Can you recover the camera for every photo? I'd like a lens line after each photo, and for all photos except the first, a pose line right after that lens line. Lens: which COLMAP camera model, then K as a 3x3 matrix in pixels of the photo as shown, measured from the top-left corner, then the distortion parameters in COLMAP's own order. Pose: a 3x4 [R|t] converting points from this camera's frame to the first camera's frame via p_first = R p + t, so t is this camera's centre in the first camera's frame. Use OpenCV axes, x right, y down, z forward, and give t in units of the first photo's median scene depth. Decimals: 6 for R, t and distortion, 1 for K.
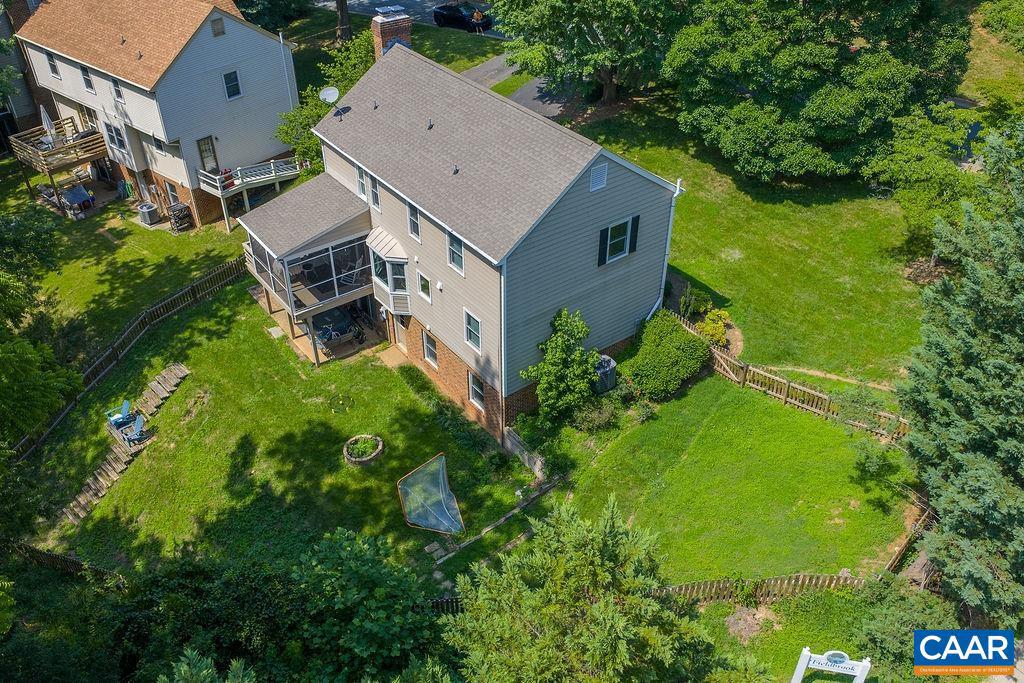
lens RADIAL K [[850.2, 0, 509.7], [0, 850.2, 343.3], [0, 0, 1]] dist [0.009376, -0.011815]
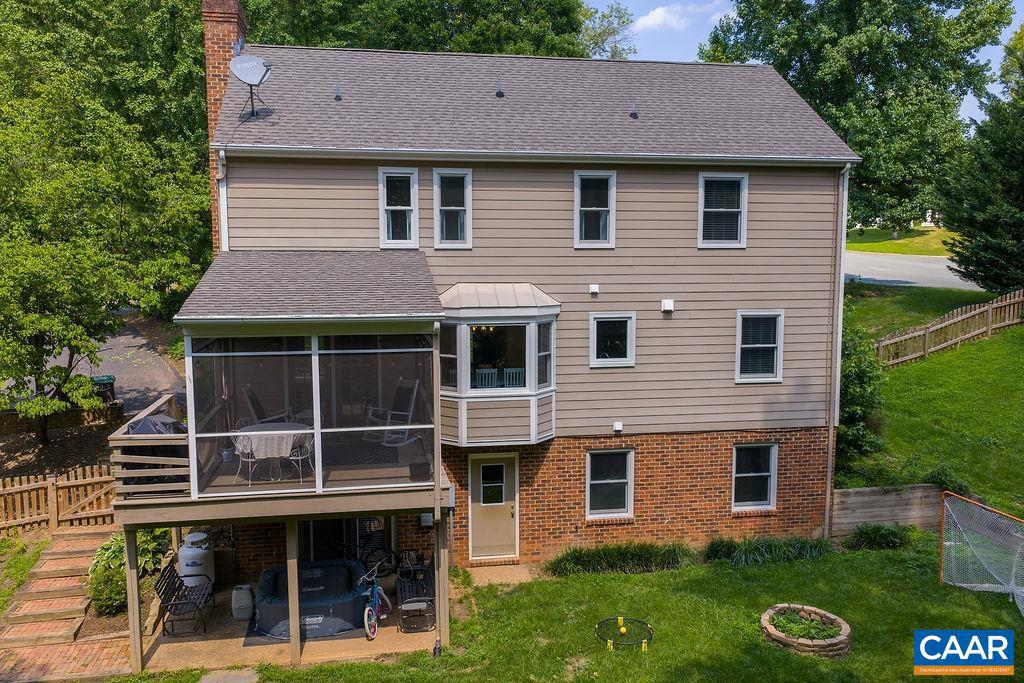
lens RADIAL K [[850.2, 0, 509.7], [0, 850.2, 343.3], [0, 0, 1]] dist [0.009376, -0.011815]
pose [[0.446610, -0.096432, 0.889517, -0.599821], [0.540304, 0.821504, -0.182218, -0.002630], [-0.713170, 0.561990, 0.418994, 0.802674]]
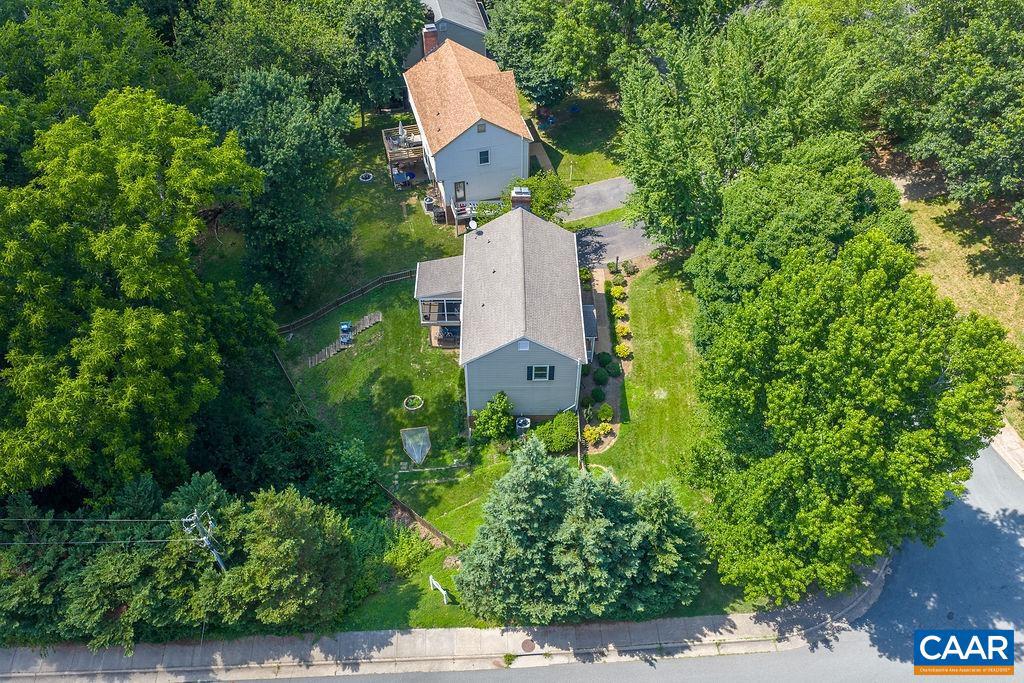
lens RADIAL K [[850.2, 0, 509.7], [0, 850.2, 343.3], [0, 0, 1]] dist [0.009376, -0.011815]
pose [[0.809637, 0.437818, -0.390901, 0.712280], [-0.352011, 0.895147, 0.273496, -0.612514], [0.469655, -0.083831, 0.878861, -0.636684]]
